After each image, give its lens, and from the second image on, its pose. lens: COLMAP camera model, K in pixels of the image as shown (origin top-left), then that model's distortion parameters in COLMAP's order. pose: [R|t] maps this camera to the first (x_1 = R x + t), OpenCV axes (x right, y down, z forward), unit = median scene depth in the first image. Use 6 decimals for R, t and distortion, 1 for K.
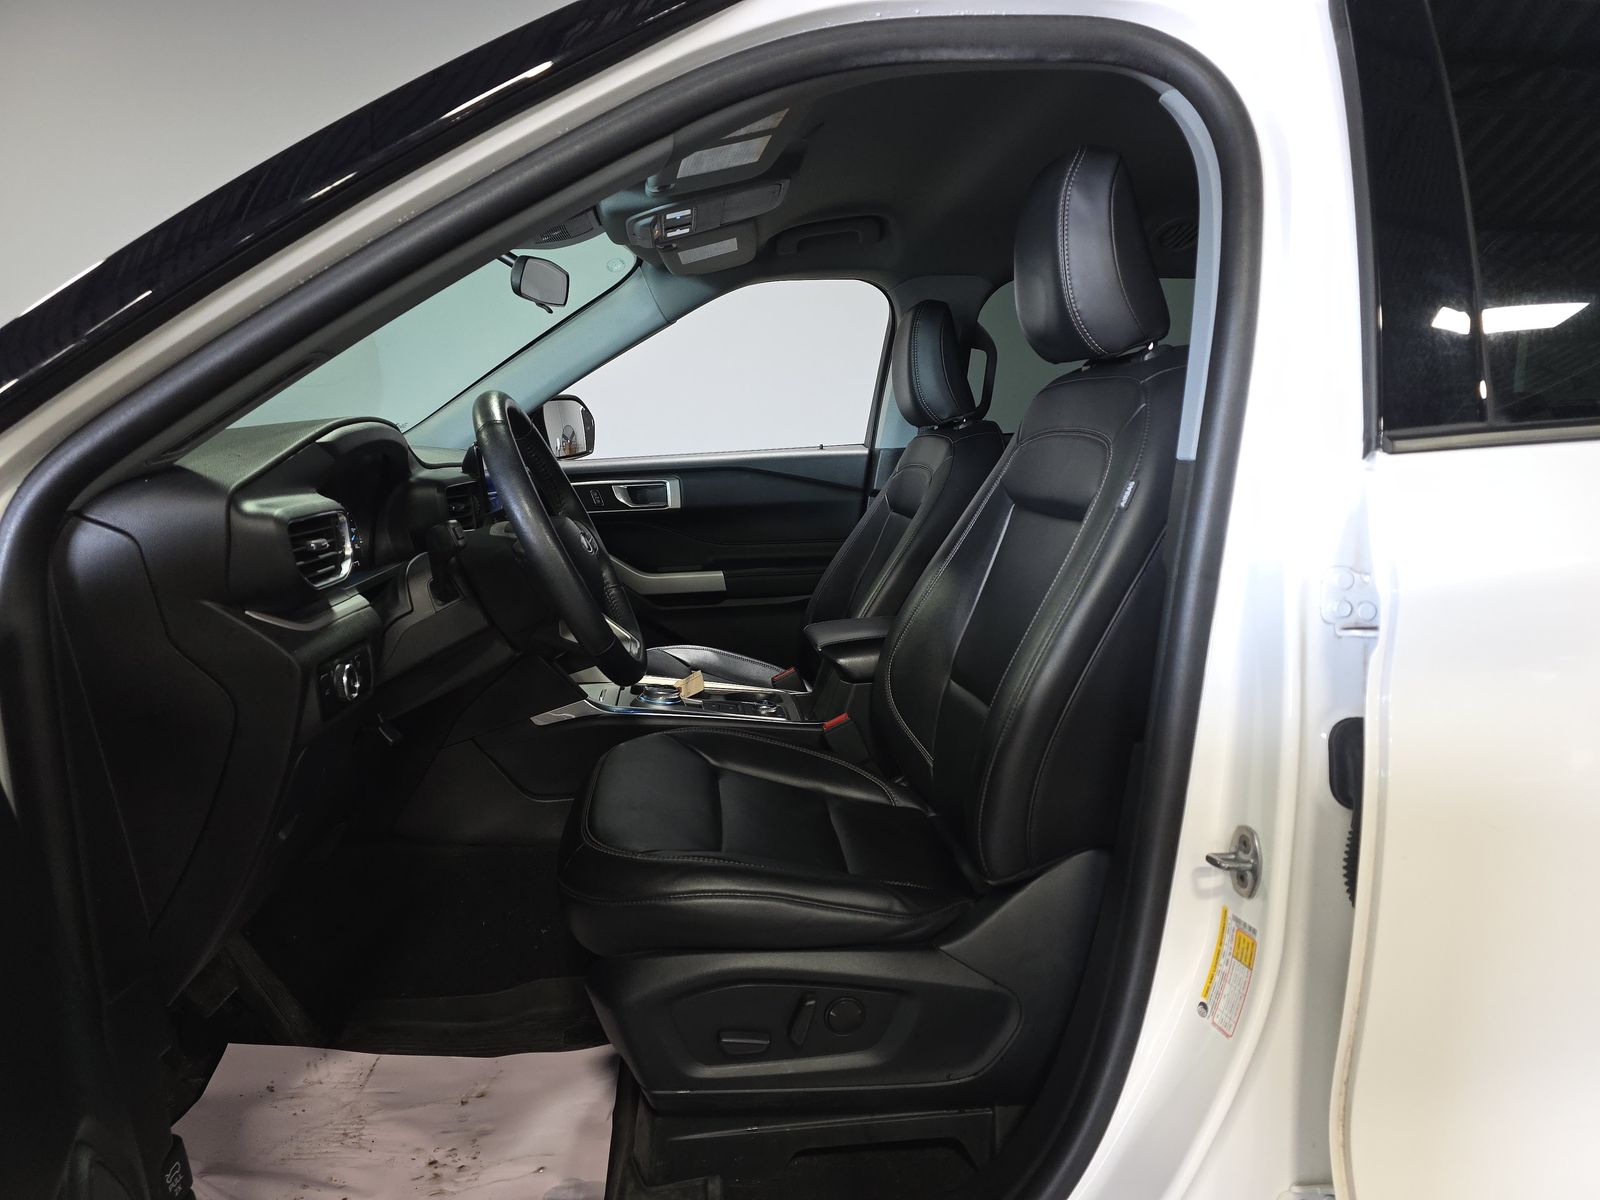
lens RADIAL K [[989.6, 0, 800.0], [0, 989.6, 600.0], [0, 0, 1]] dist [0.015610, -0.043501]
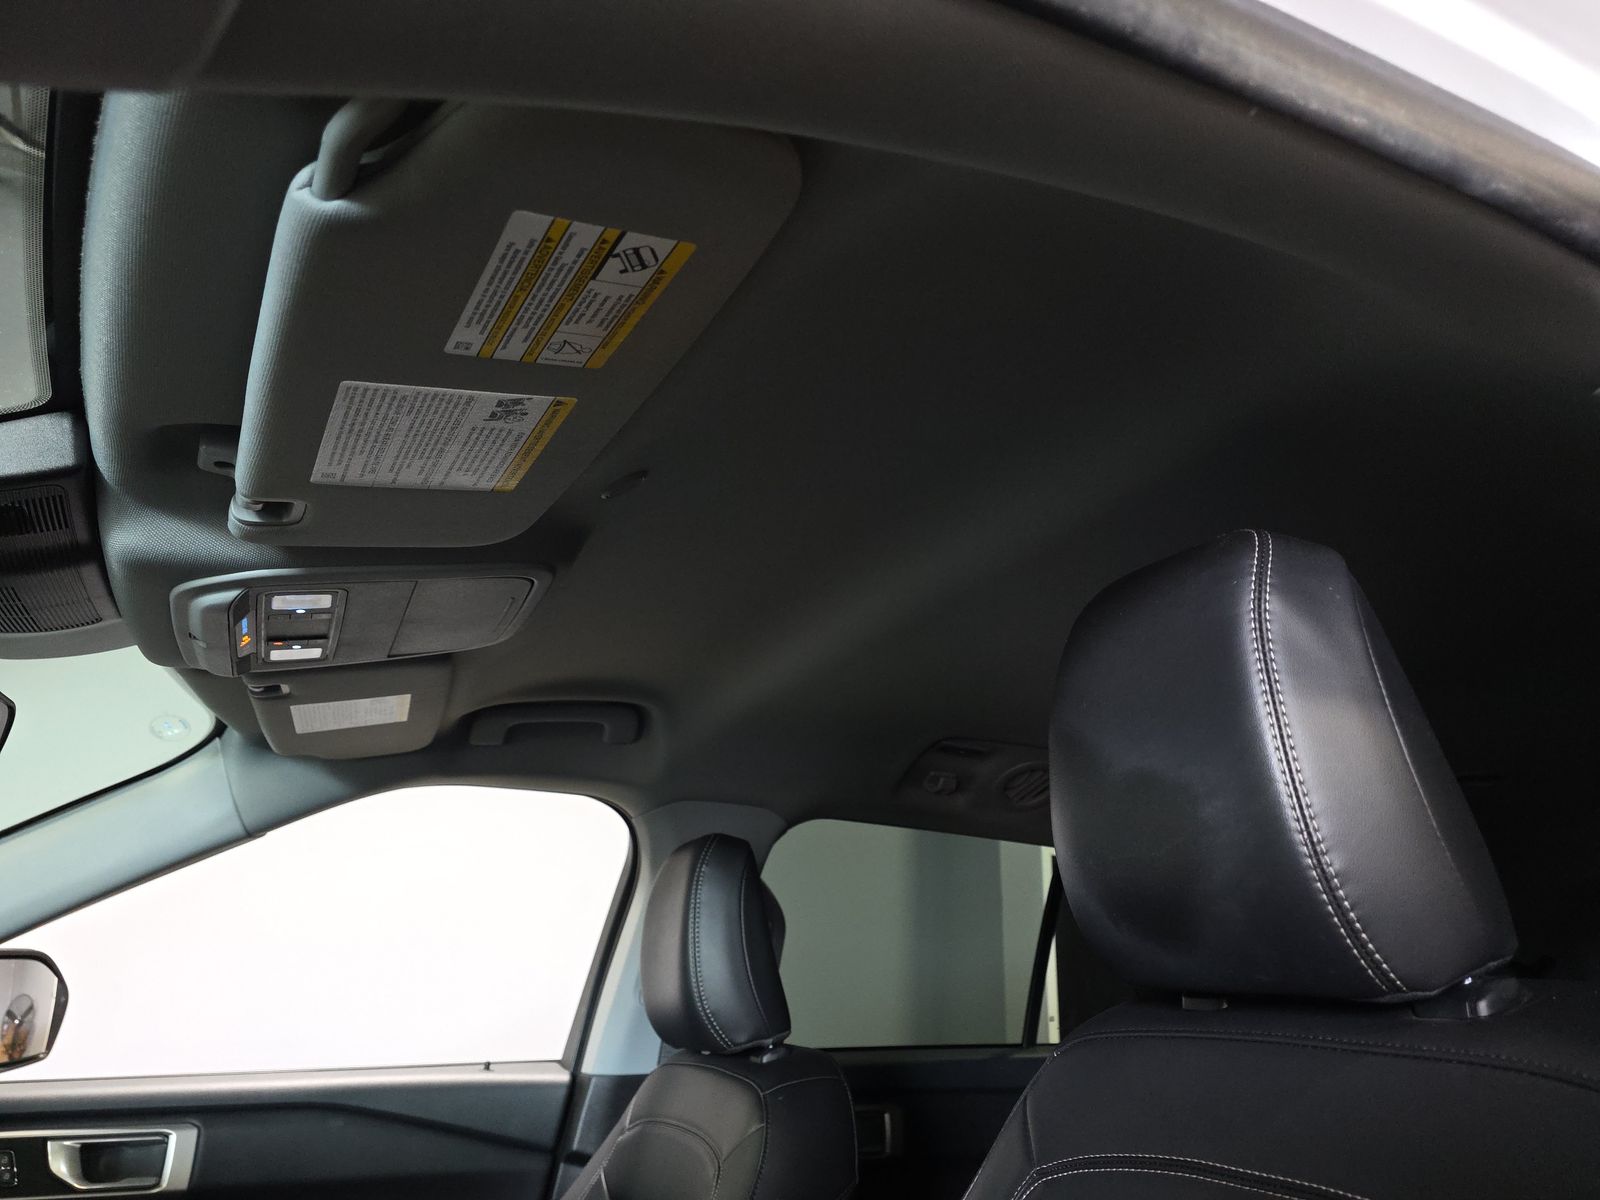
lens RADIAL K [[978.7, 0, 804.7], [0, 978.7, 605.7], [0, 0, 1]] dist [0.004291, -0.000024]
pose [[0.937058, 0.159417, 0.310660, -0.031190], [0.022654, 0.860066, -0.509680, -0.104829], [-0.348439, 0.484637, 0.802320, 0.393942]]
